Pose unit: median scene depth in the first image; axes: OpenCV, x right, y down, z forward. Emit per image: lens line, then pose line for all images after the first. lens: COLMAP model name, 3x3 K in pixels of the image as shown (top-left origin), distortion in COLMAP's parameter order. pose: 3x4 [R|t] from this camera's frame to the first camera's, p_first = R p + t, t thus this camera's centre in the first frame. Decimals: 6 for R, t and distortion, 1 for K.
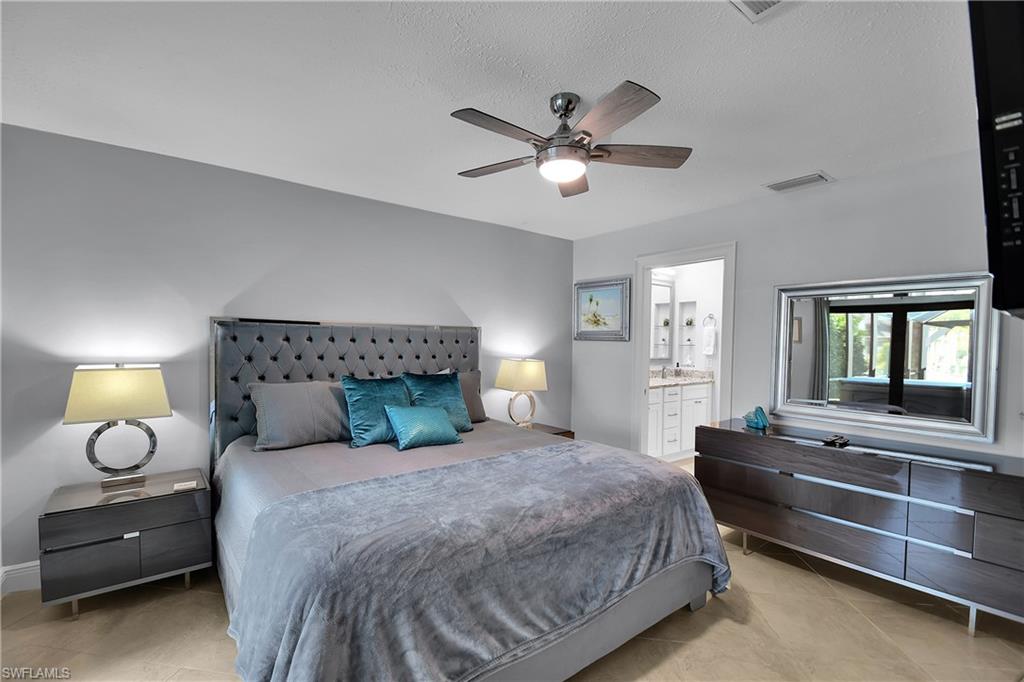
lens RADIAL K [[446.5, 0, 495.0], [0, 446.5, 351.3], [0, 0, 1]] dist [0.000345, -0.000067]
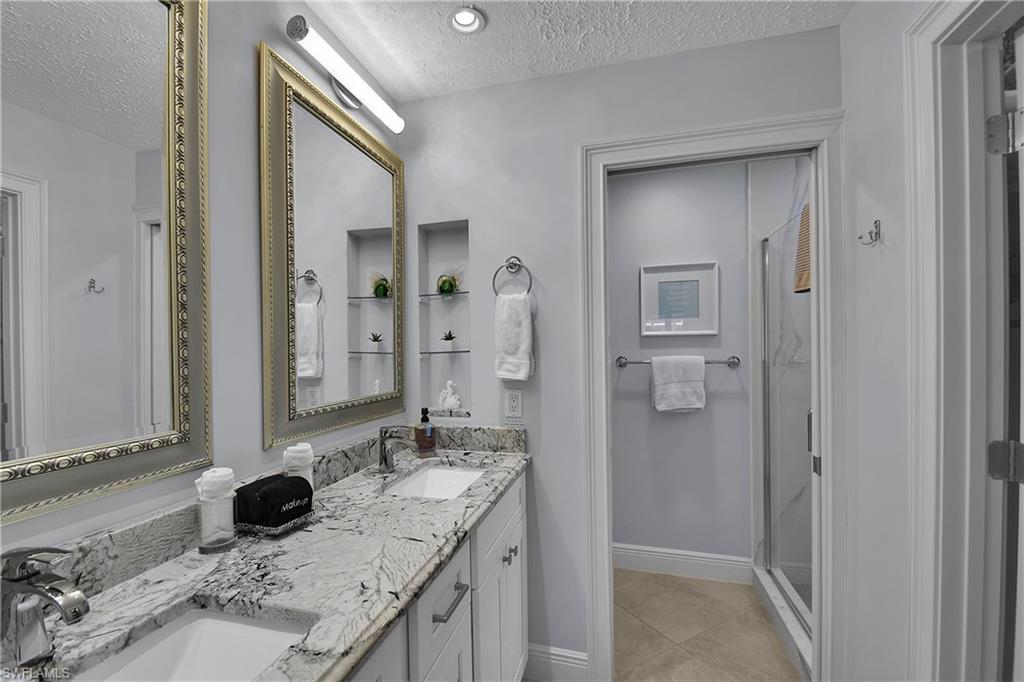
lens RADIAL K [[446.5, 0, 495.0], [0, 446.5, 351.3], [0, 0, 1]] dist [0.000345, -0.000067]
pose [[0.792261, -0.021348, 0.609809, 0.252670], [0.035898, 0.999287, -0.011656, -0.009152], [-0.609126, 0.031126, 0.792462, 0.706065]]
